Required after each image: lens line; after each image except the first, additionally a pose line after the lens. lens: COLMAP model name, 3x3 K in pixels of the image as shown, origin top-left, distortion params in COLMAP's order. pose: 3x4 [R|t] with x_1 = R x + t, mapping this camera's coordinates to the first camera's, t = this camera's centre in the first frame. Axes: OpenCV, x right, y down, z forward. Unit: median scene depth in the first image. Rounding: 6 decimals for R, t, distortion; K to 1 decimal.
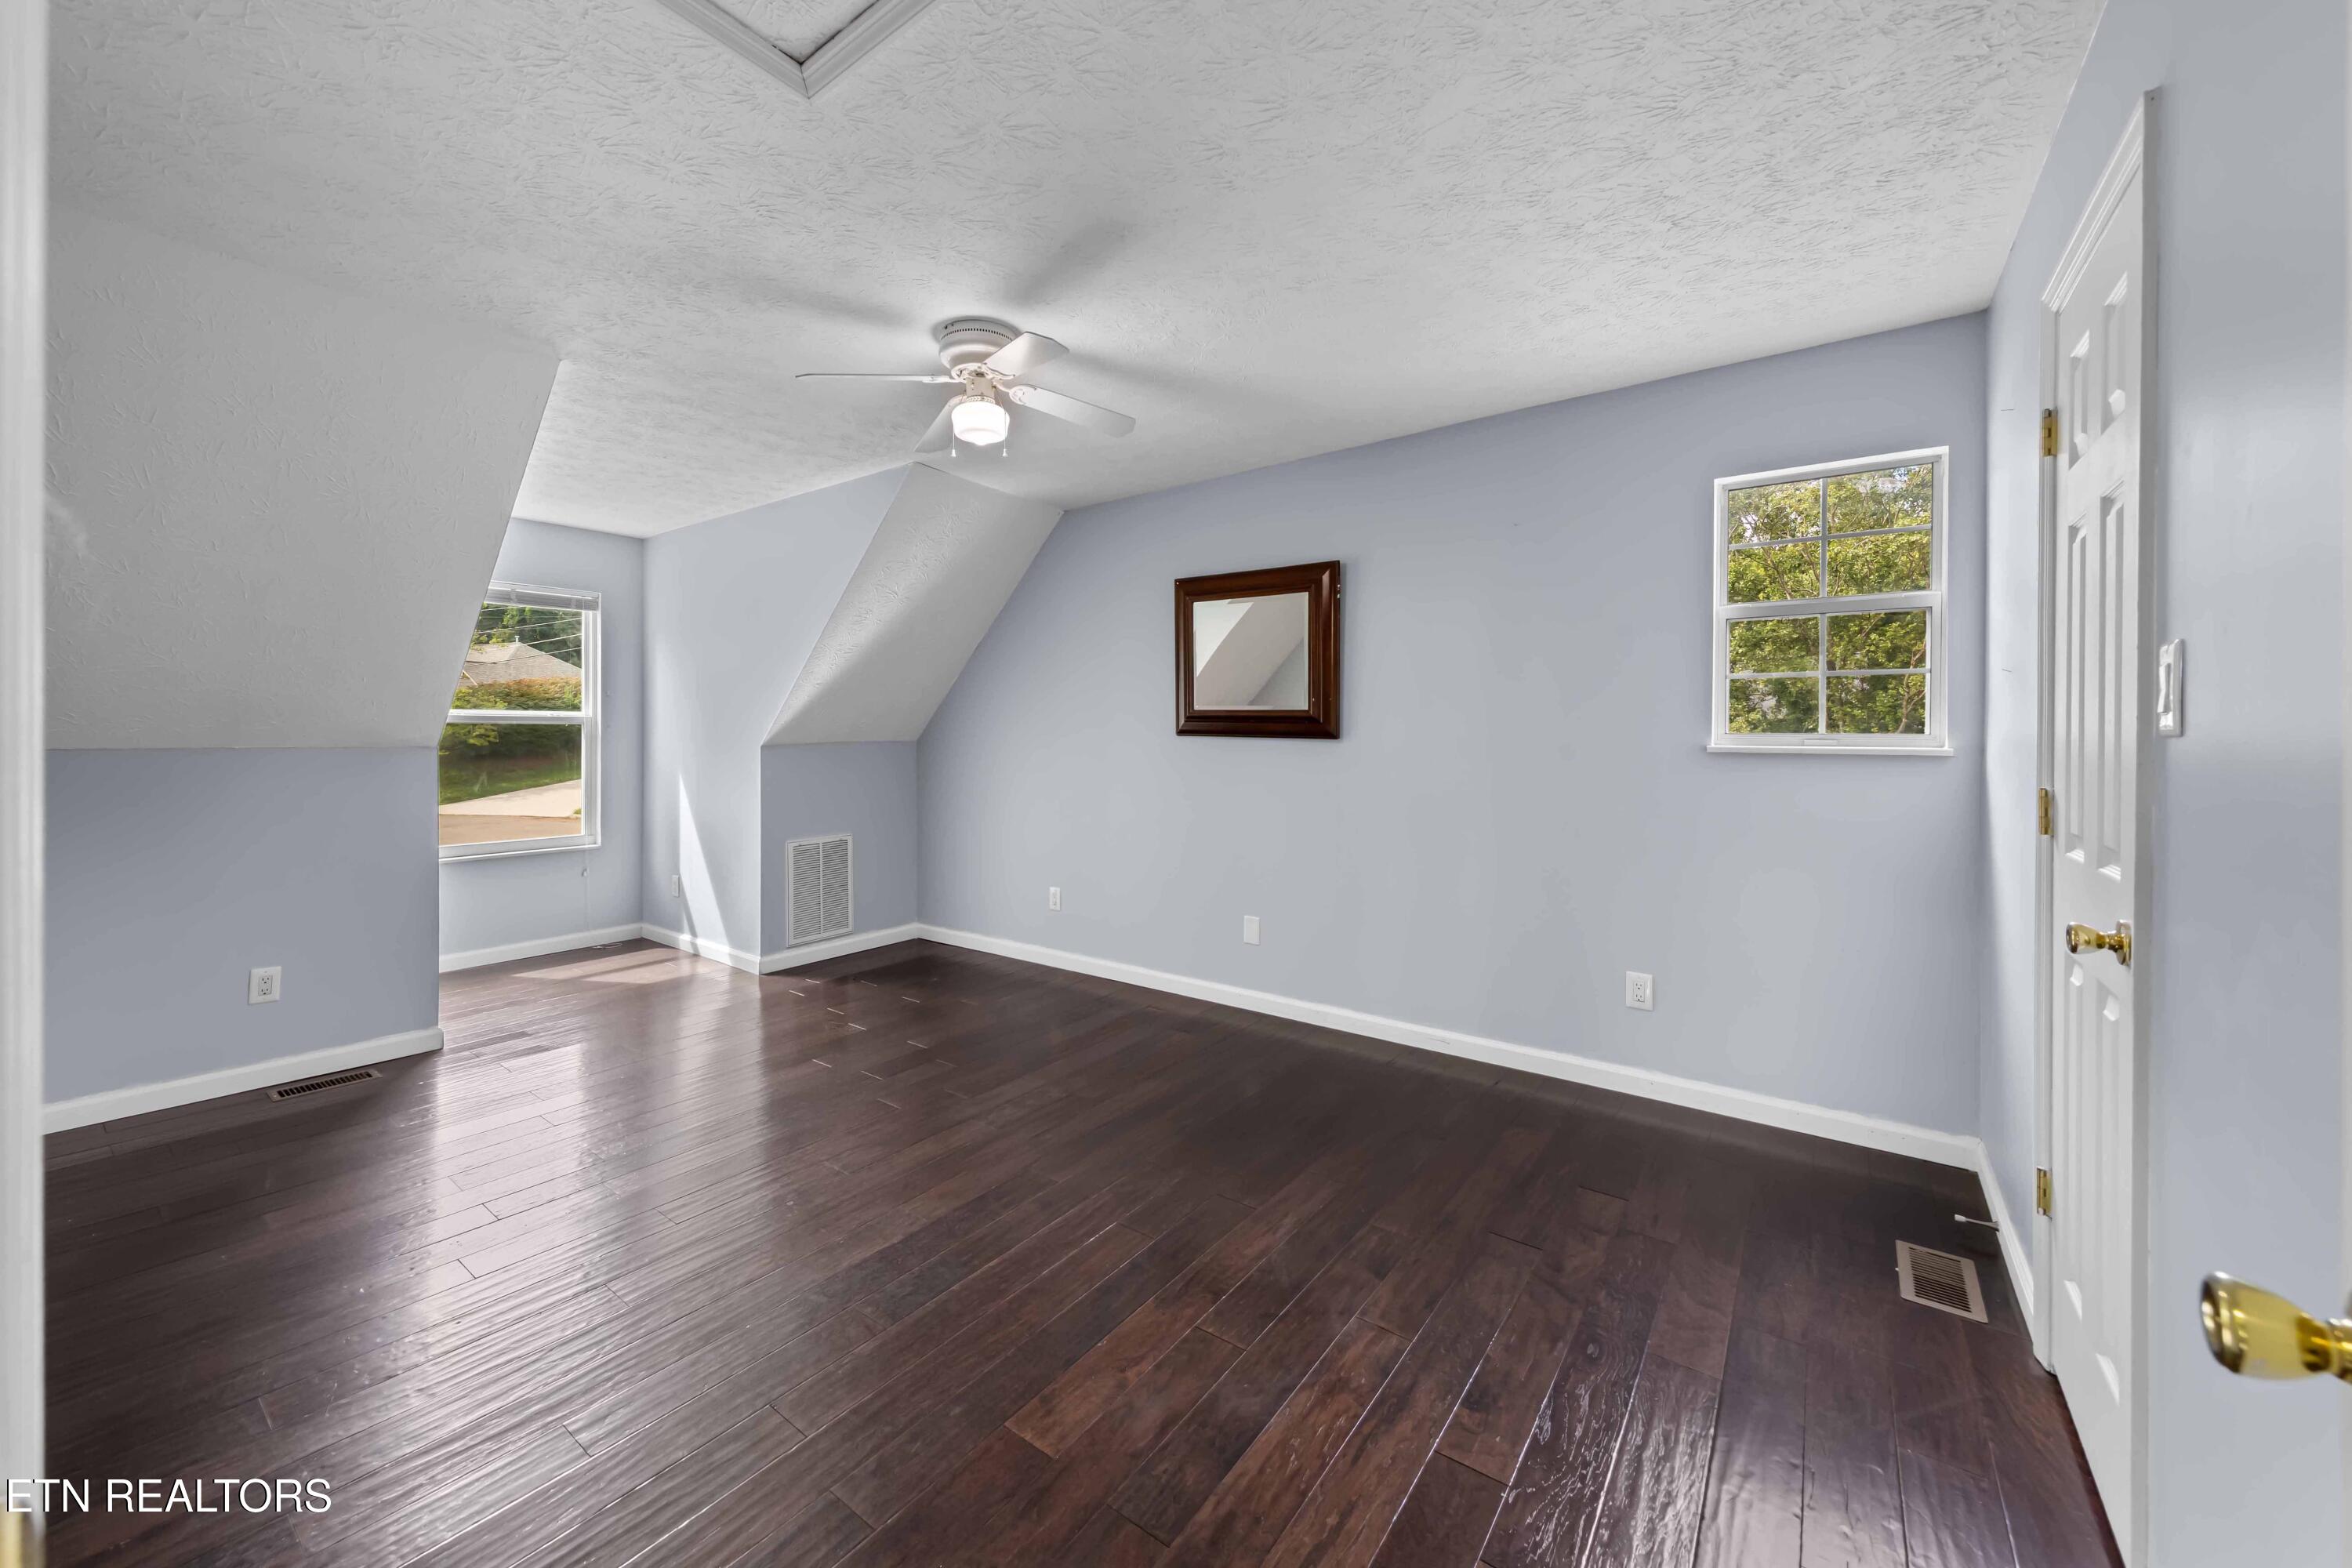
lens RADIAL K [[870.7, 0, 1168.8], [0, 870.7, 736.2], [0, 0, 1]] dist [0.006644, -0.000080]
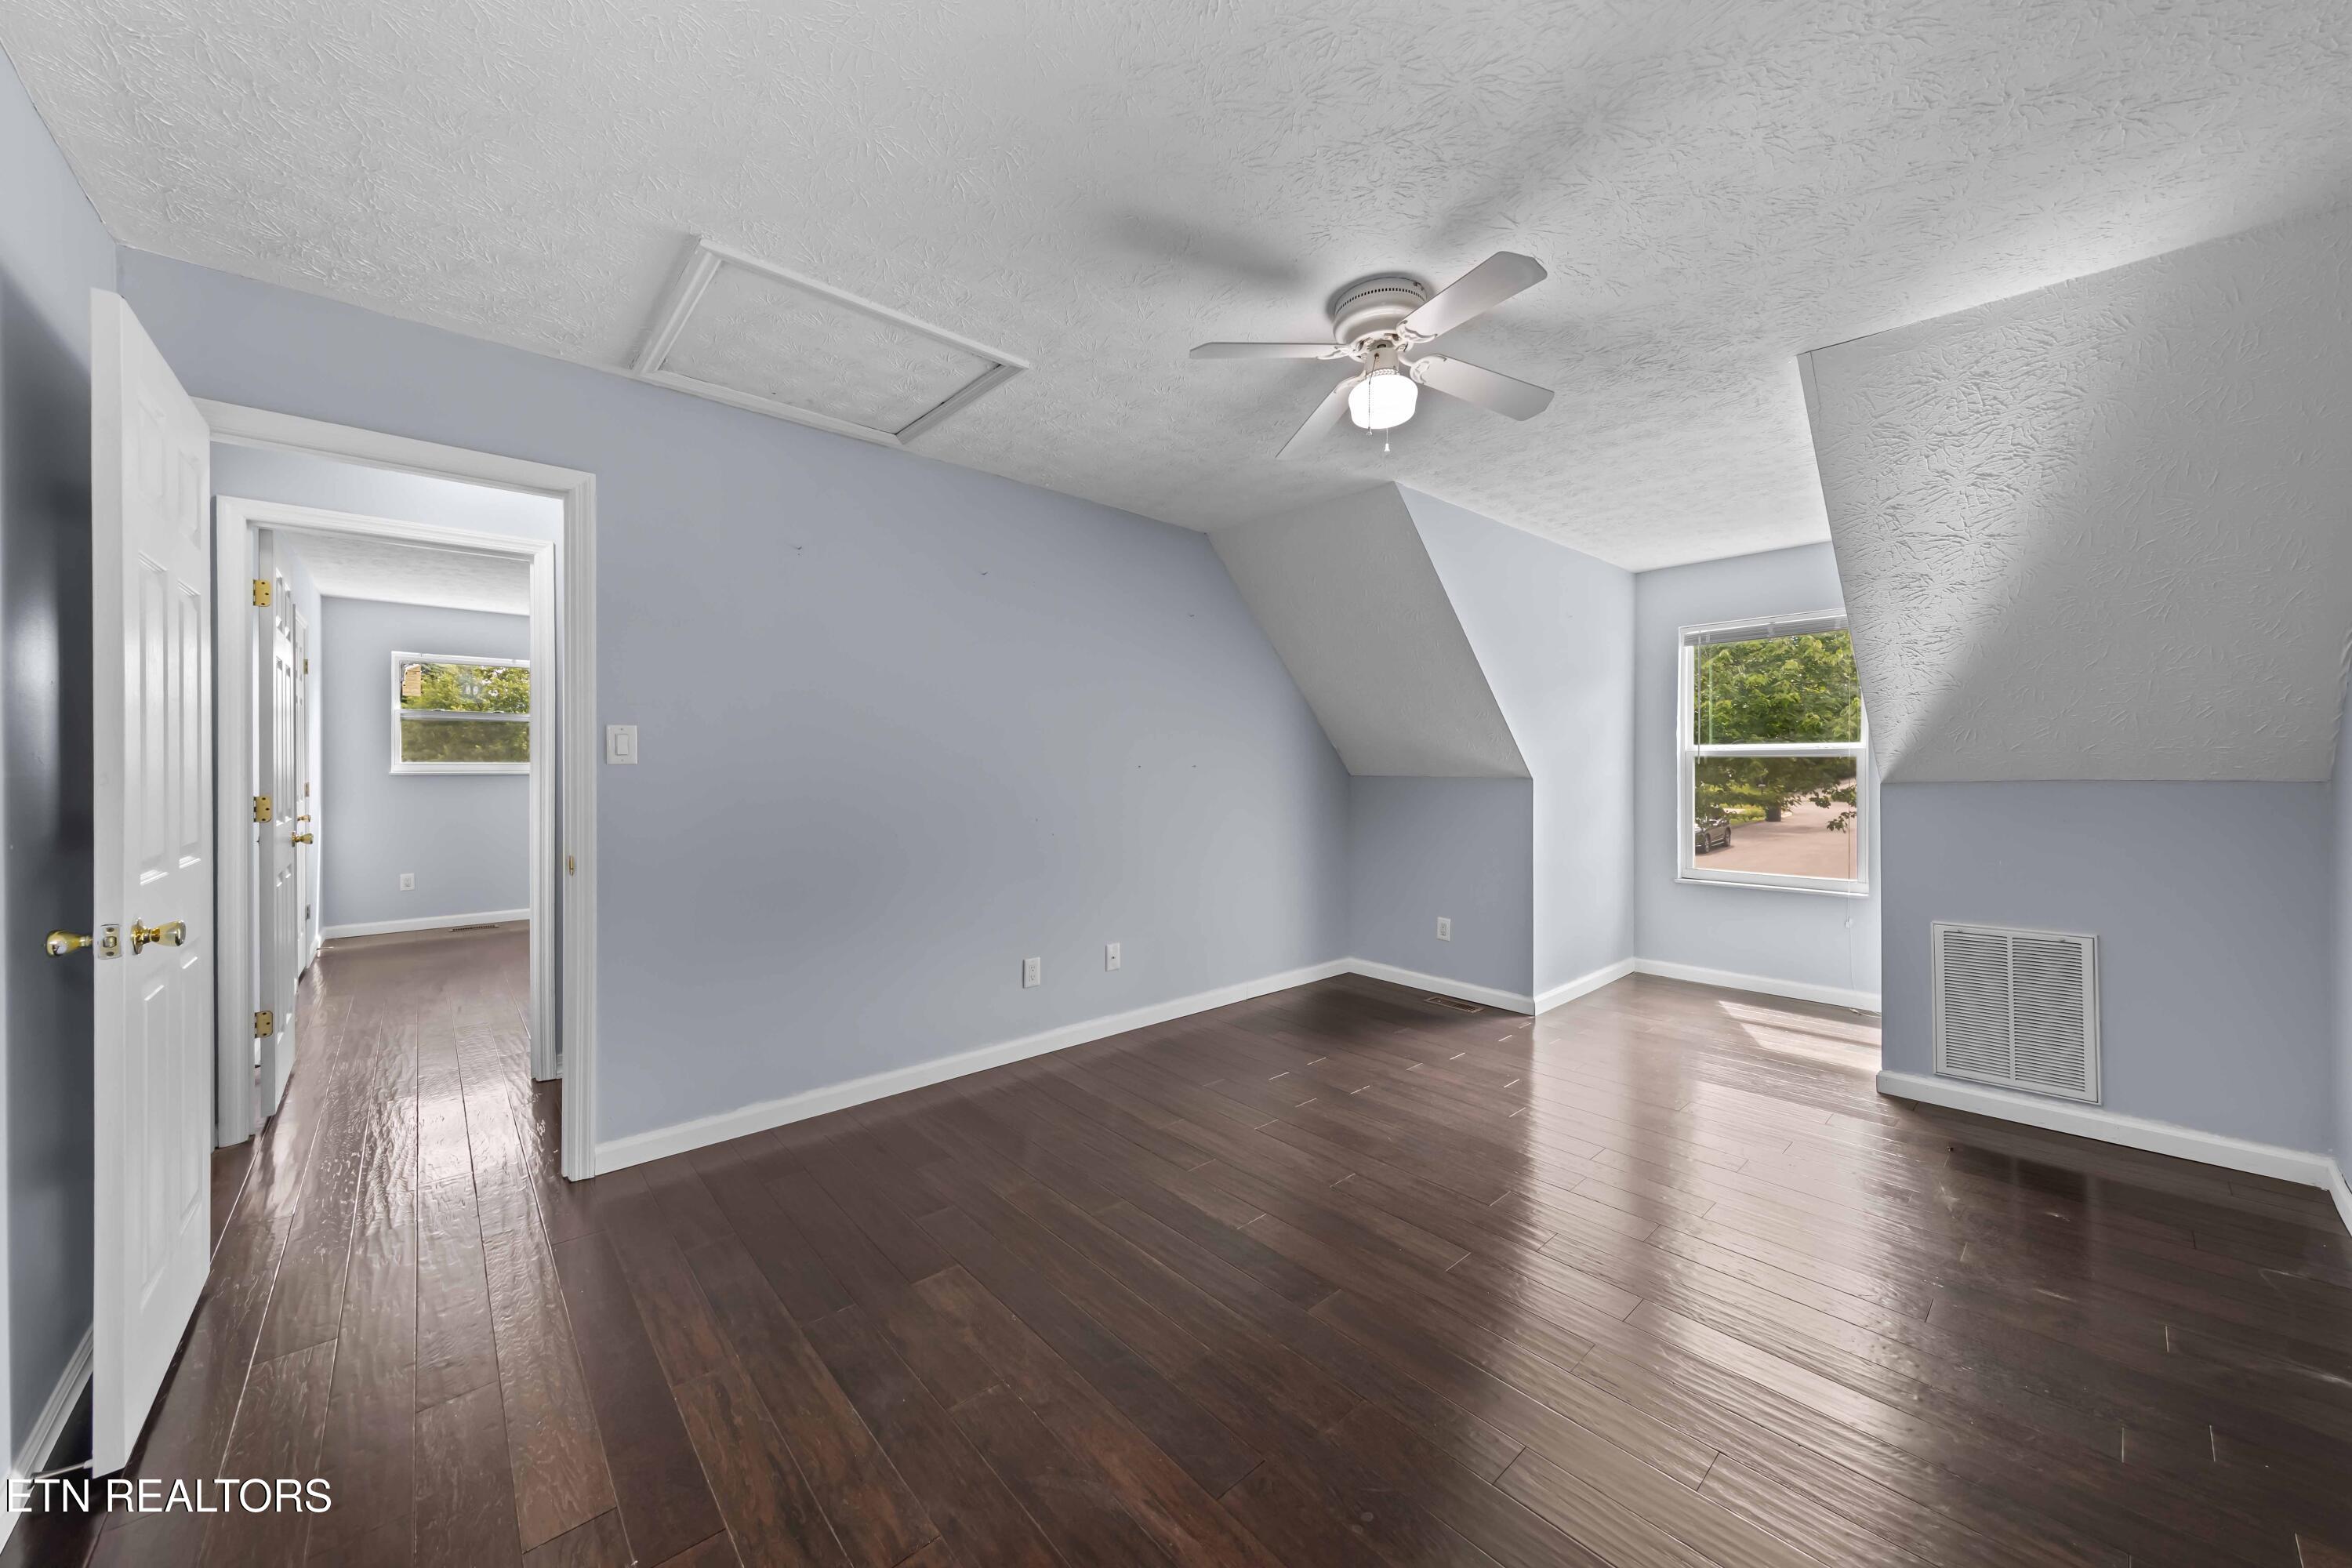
lens RADIAL K [[870.7, 0, 1178.4], [0, 870.7, 768.7], [0, 0, 1]] dist [0.006644, -0.000080]
pose [[-0.208872, 0.000440, -0.977943, 0.870757], [-0.002395, 0.999997, 0.000962, -0.001127], [0.977940, 0.002543, -0.208871, 1.297454]]
